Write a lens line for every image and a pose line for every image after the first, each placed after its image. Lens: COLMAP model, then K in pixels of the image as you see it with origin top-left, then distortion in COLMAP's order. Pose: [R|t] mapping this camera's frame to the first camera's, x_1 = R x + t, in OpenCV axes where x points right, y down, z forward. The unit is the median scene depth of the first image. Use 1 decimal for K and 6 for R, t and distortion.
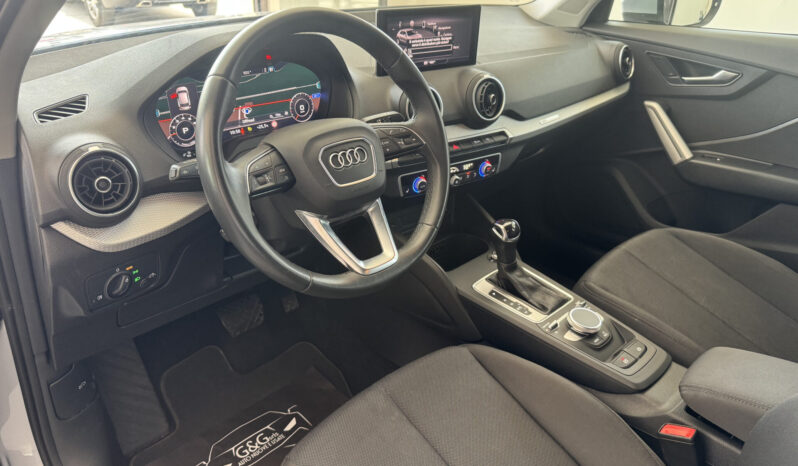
lens RADIAL K [[560.8, 0, 395.2], [0, 560.8, 237.9], [0, 0, 1]] dist [0.143561, -0.305107]
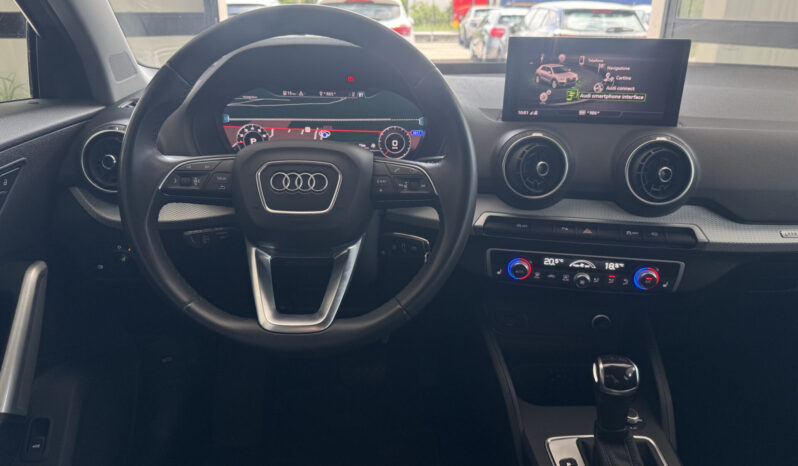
lens RADIAL K [[560.8, 0, 395.2], [0, 560.8, 237.9], [0, 0, 1]] dist [0.143561, -0.305107]
pose [[0.739384, 0.221560, -0.635785, 0.411446], [-0.314129, 0.948746, -0.034694, -0.062058], [0.595511, 0.225371, 0.771086, 0.364891]]
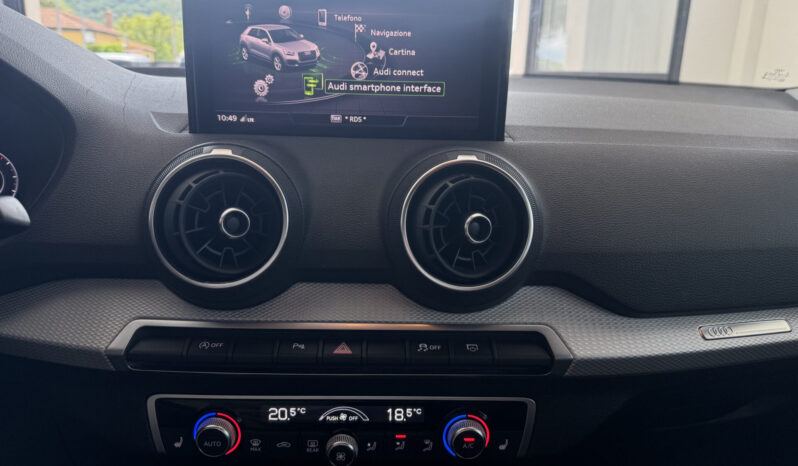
lens RADIAL K [[567.3, 0, 395.9], [0, 567.3, 235.0], [0, 0, 1]] dist [0.109303, -0.176019]
pose [[0.852832, 0.122557, -0.507599, 0.324680], [-0.251400, 0.948362, -0.193409, -0.184503], [0.457684, 0.292556, 0.839604, 0.784303]]
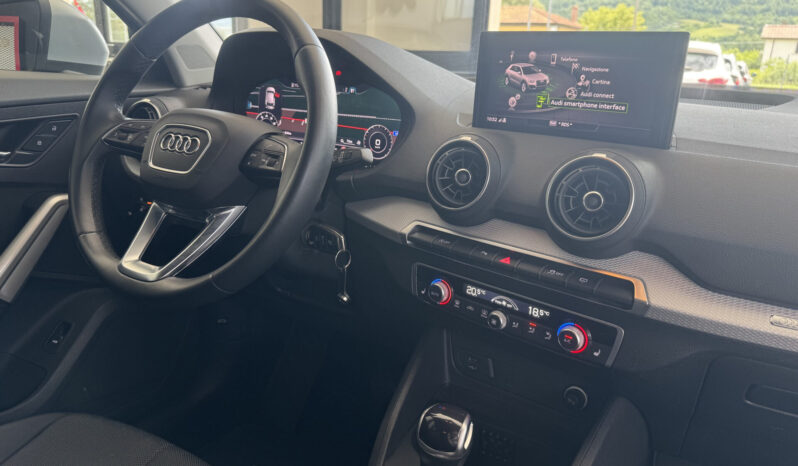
lens RADIAL K [[567.3, 0, 395.9], [0, 567.3, 235.0], [0, 0, 1]] dist [0.109303, -0.176019]
pose [[0.291651, 0.260858, -0.920268, 0.645728], [-0.491291, 0.866347, 0.089874, -0.197958], [0.820715, 0.425907, 0.380827, 0.752632]]
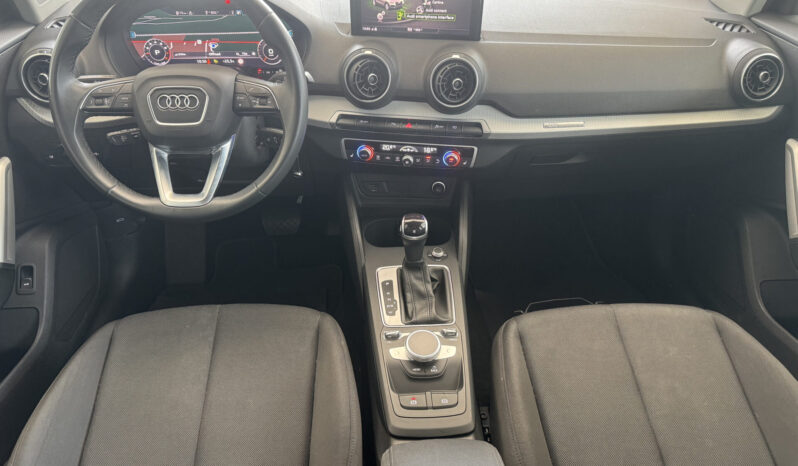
lens RADIAL K [[560.8, 0, 395.2], [0, 560.8, 237.9], [0, 0, 1]] dist [0.143561, -0.305107]
pose [[0.763859, 0.363448, -0.533315, 0.726373], [-0.297366, 0.931614, 0.208971, -0.194152], [0.572794, -0.001034, 0.819699, 0.235380]]
